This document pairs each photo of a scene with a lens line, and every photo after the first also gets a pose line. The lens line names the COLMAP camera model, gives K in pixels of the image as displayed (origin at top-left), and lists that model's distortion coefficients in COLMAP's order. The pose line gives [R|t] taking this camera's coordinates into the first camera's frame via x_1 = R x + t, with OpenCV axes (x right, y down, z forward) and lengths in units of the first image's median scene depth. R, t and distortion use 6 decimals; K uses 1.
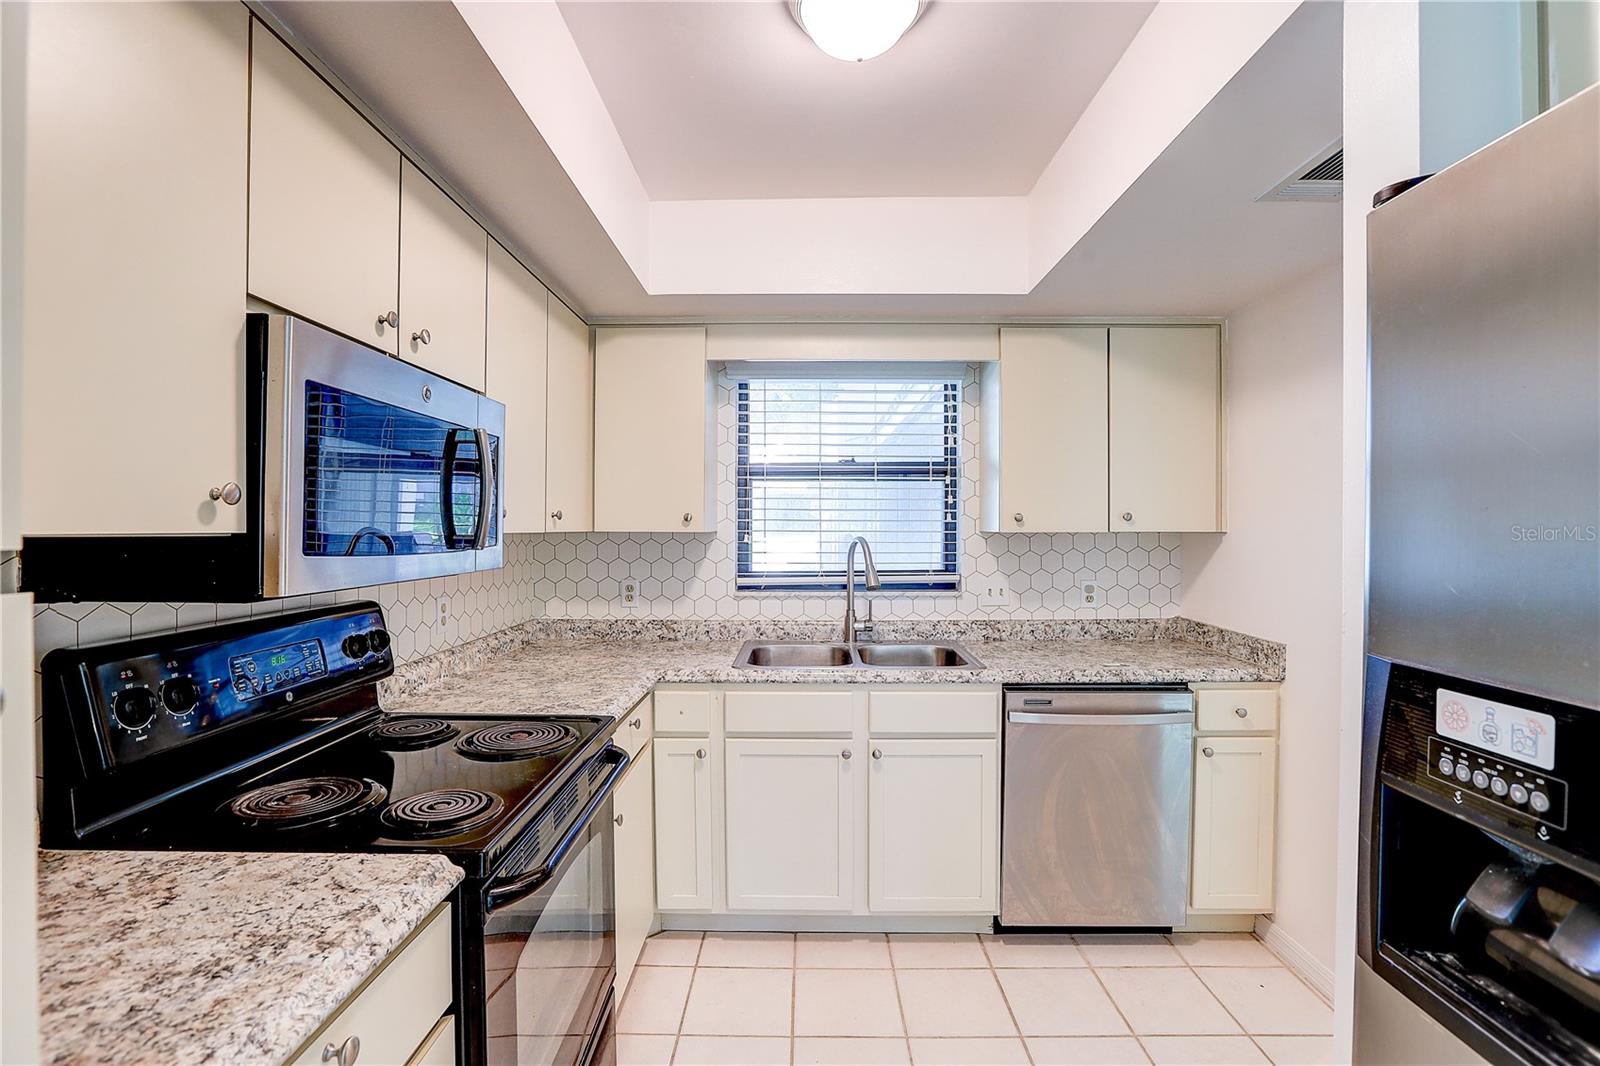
lens RADIAL K [[725.1, 0, 800.0], [0, 725.1, 533.0], [0, 0, 1]] dist [-0.064321, 0.028285]
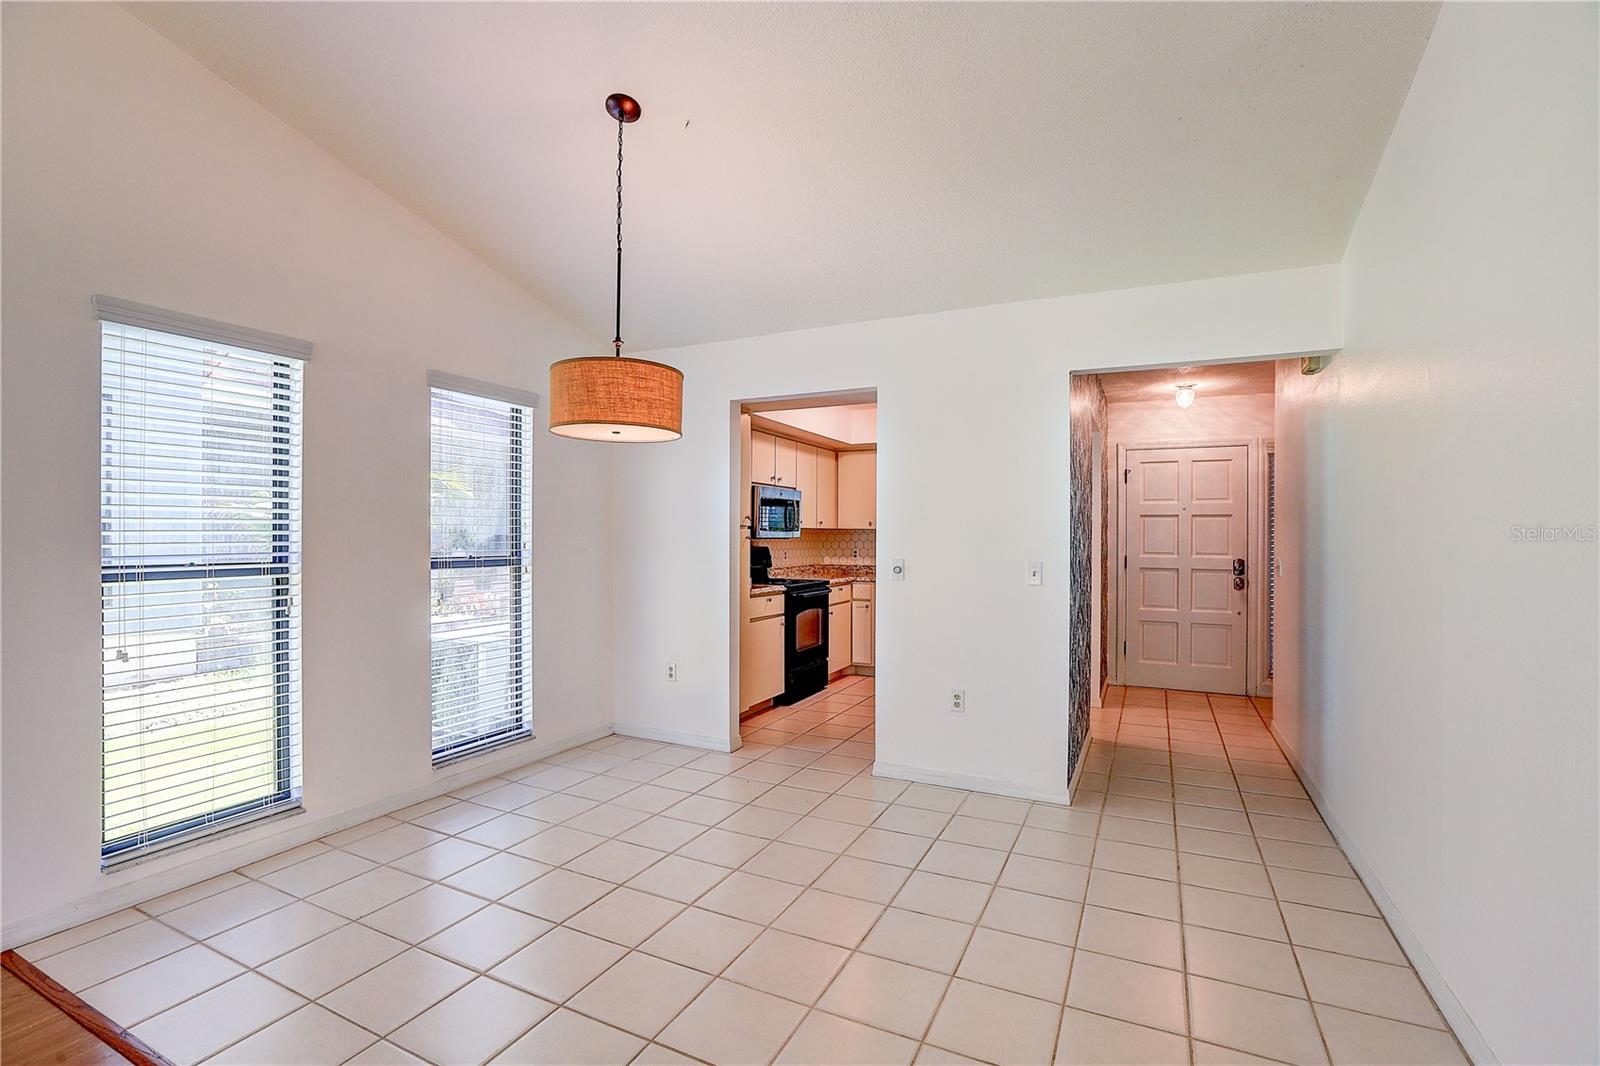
lens RADIAL K [[725.1, 0, 800.0], [0, 725.1, 533.0], [0, 0, 1]] dist [-0.064321, 0.028285]
pose [[0.899728, 0.000682, -0.436451, 0.692075], [-0.005282, 0.999943, -0.009328, 0.036042], [0.436420, 0.010698, 0.899680, -1.342680]]
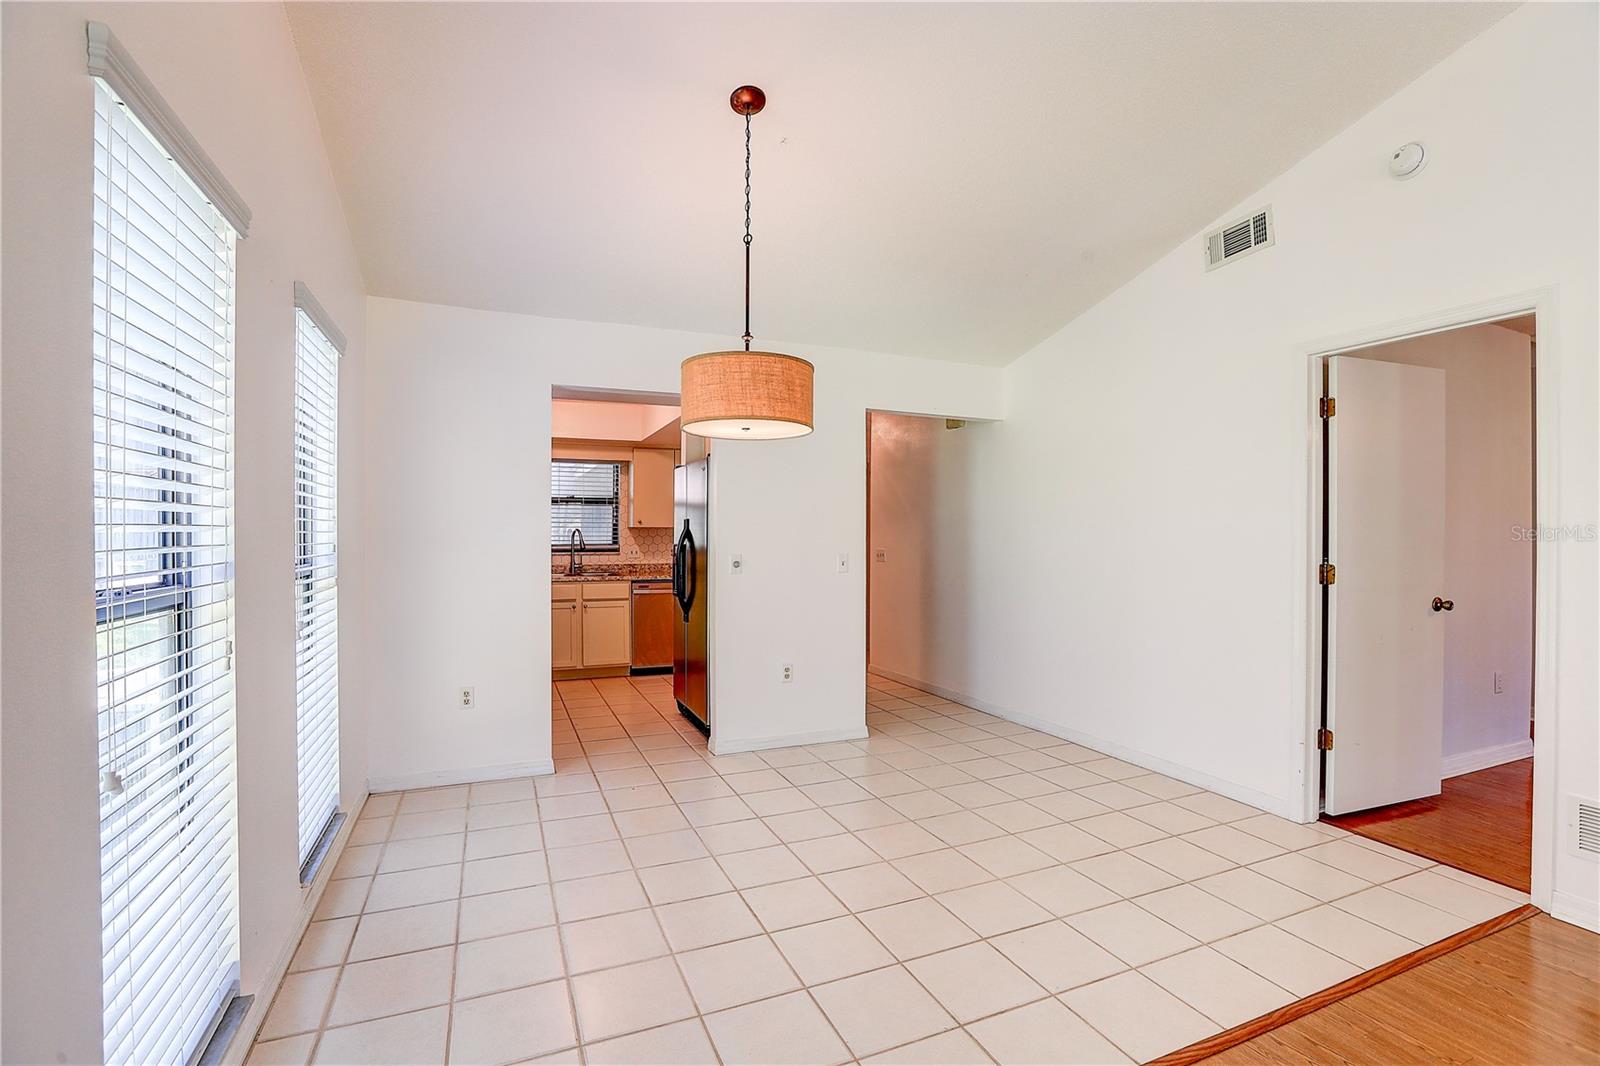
lens RADIAL K [[725.1, 0, 800.0], [0, 725.1, 533.0], [0, 0, 1]] dist [-0.064321, 0.028285]
pose [[0.916676, 0.001475, 0.399629, -0.192378], [0.002002, 0.999964, -0.008281, 0.038919], [-0.399627, 0.008391, 0.916640, -1.472581]]
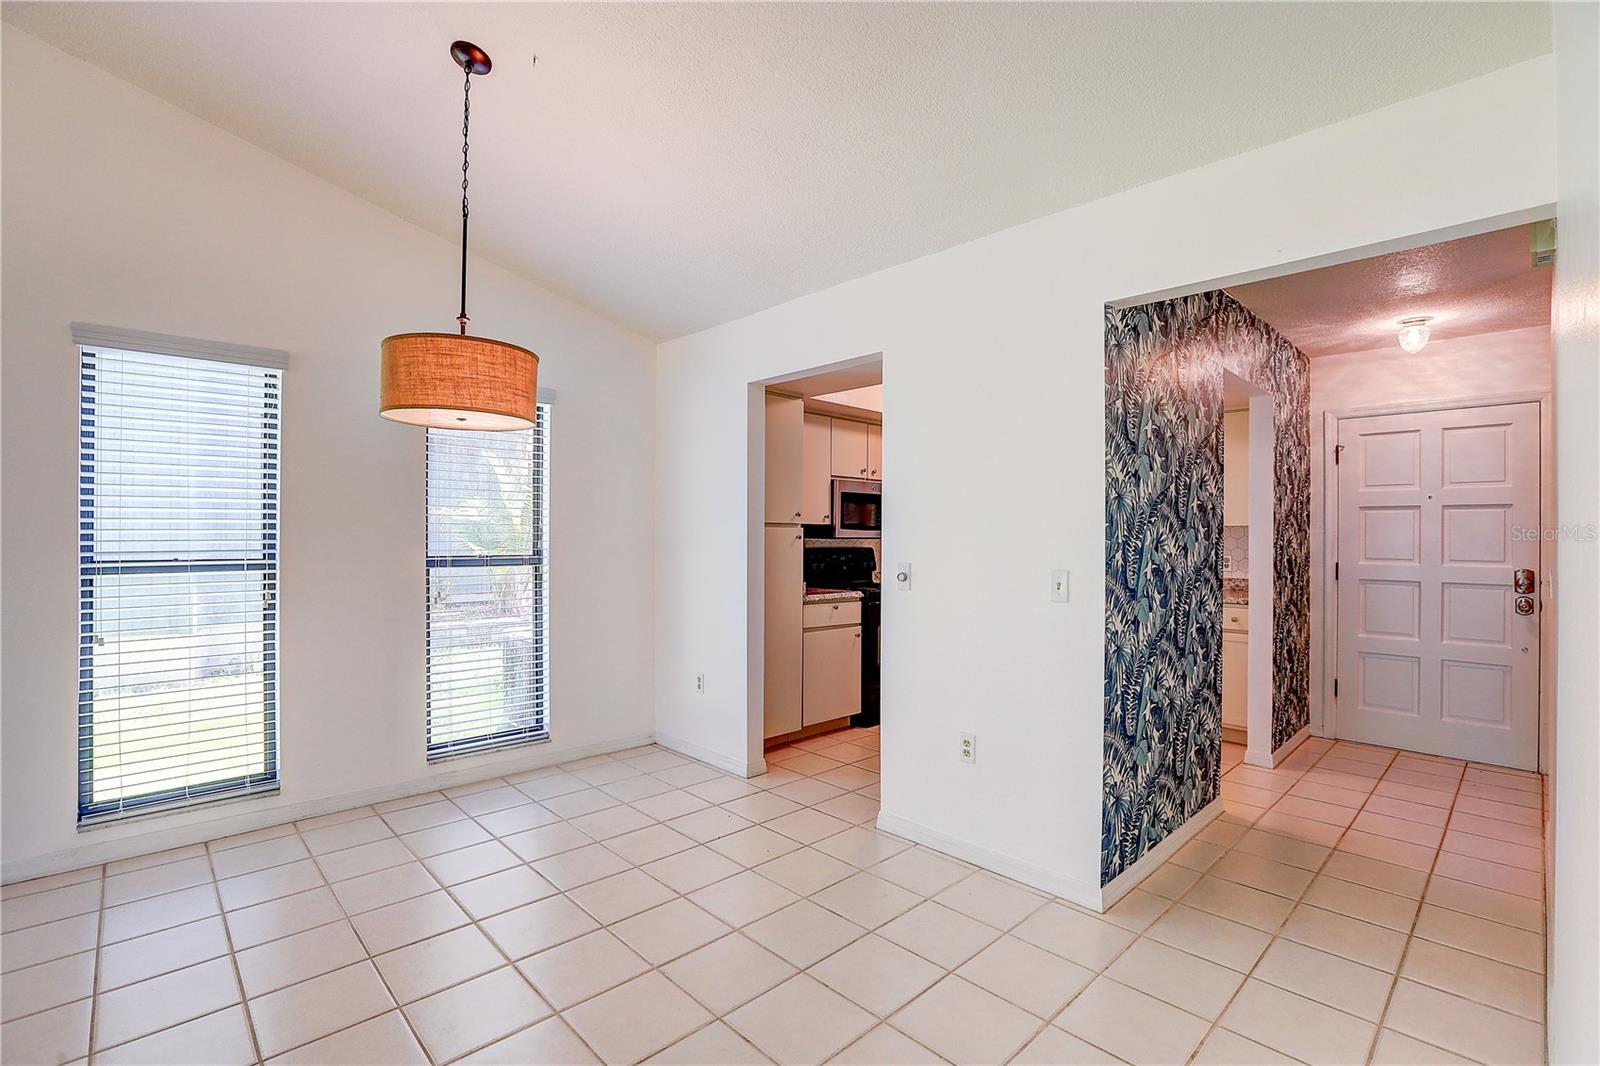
lens RADIAL K [[725.1, 0, 800.0], [0, 725.1, 533.0], [0, 0, 1]] dist [-0.064321, 0.028285]
pose [[0.694321, -0.000835, -0.719665, 0.933408], [-0.007128, 0.999942, -0.008038, 0.035203], [0.719631, 0.010710, 0.694275, -0.920967]]
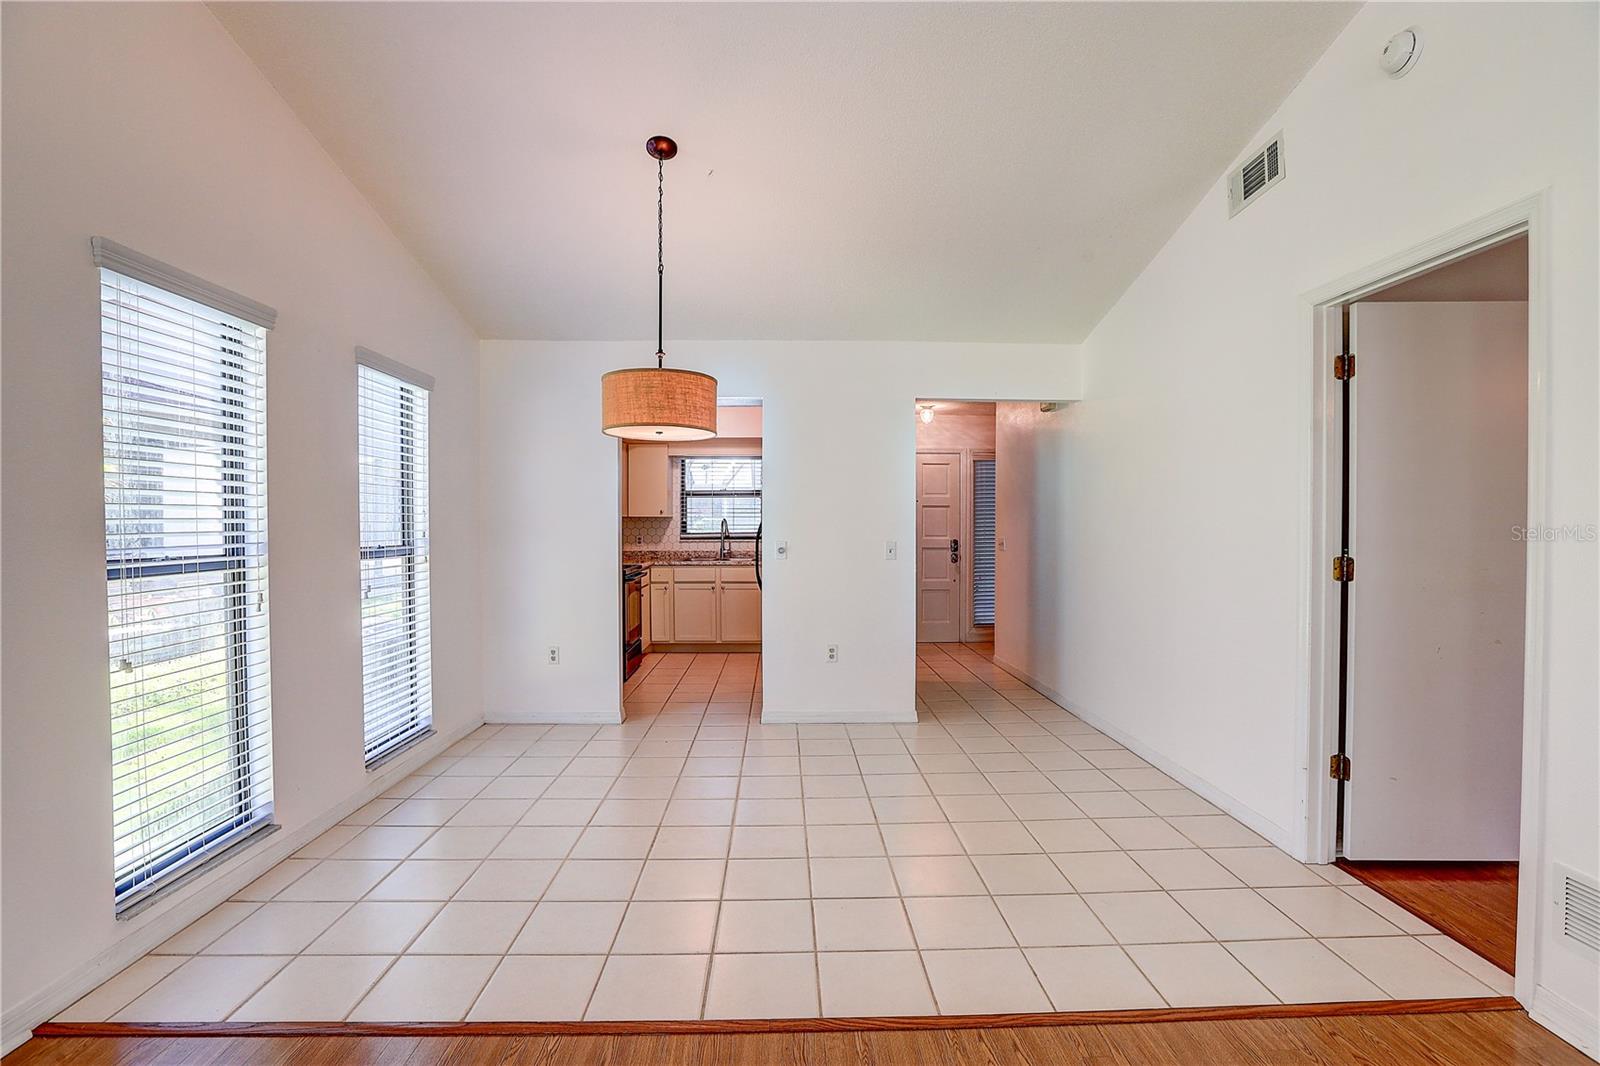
lens RADIAL K [[725.1, 0, 800.0], [0, 725.1, 533.0], [0, 0, 1]] dist [-0.064321, 0.028285]
pose [[0.999446, -0.002992, 0.033162, 0.263923], [0.002787, 0.999977, 0.006237, 0.041558], [-0.033180, -0.006141, 0.999431, -1.673977]]
